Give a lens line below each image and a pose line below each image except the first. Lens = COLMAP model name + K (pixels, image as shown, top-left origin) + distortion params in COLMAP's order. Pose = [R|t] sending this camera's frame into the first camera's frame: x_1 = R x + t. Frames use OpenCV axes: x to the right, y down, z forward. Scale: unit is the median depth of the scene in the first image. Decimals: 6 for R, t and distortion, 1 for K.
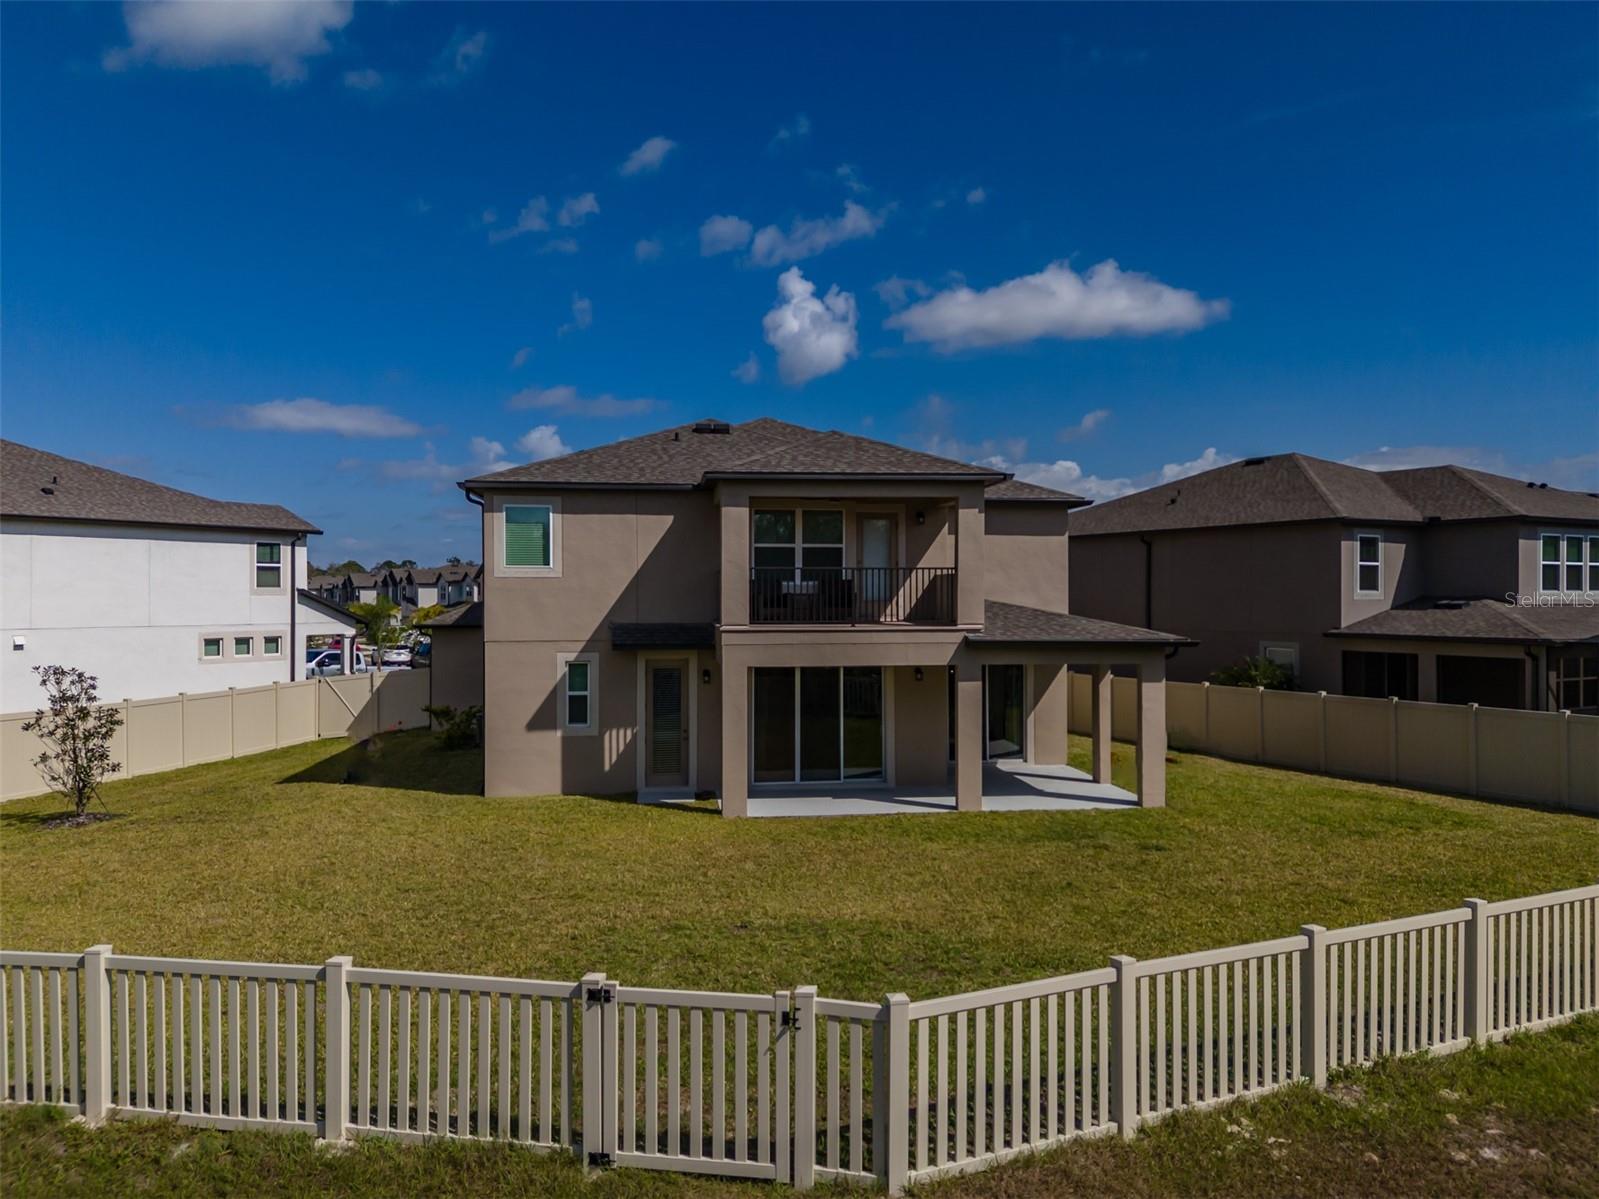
lens RADIAL K [[1158.1, 0, 758.4], [0, 1158.1, 573.5], [0, 0, 1]] dist [0.099859, -0.130430]
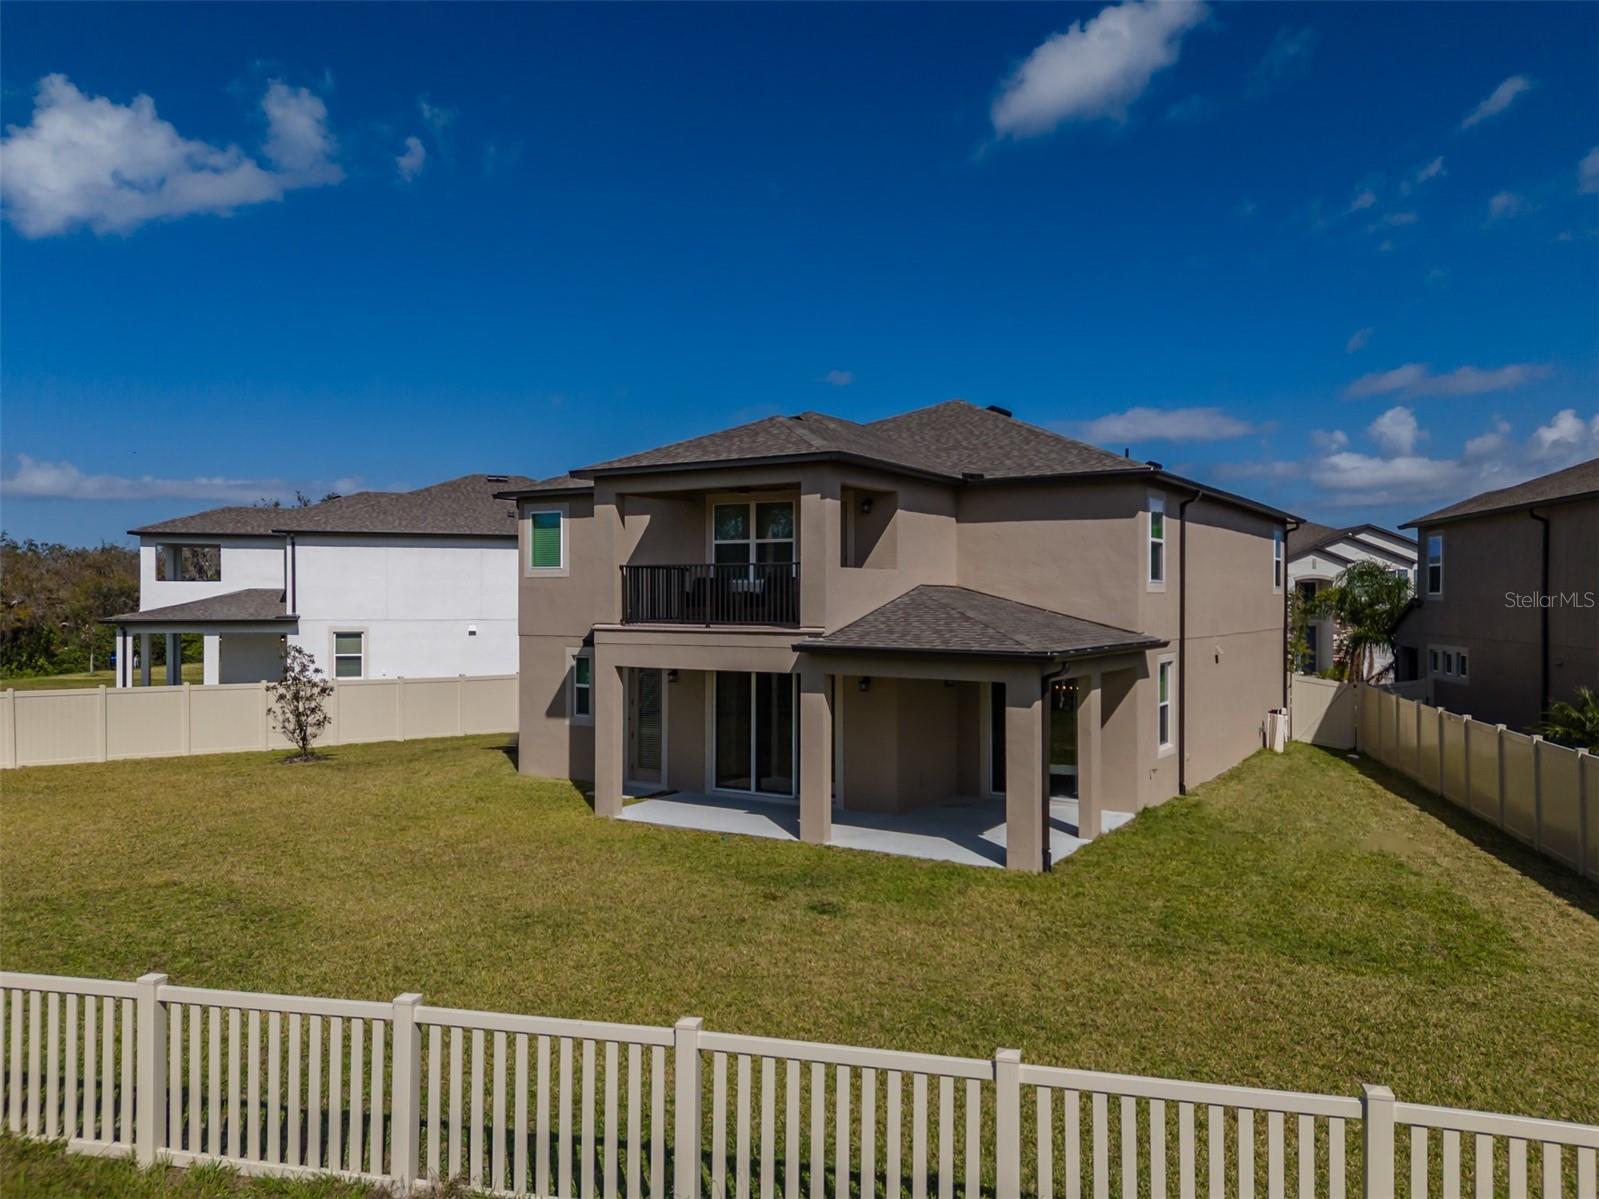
lens RADIAL K [[1139.9, 0, 800.6], [0, 1139.9, 617.4], [0, 0, 1]] dist [0.067796, -0.042752]
pose [[0.789704, 0.012930, -0.613352, 0.644274], [0.009713, 0.999389, 0.033574, 0.006819], [0.613411, -0.032470, 0.789096, 0.297750]]
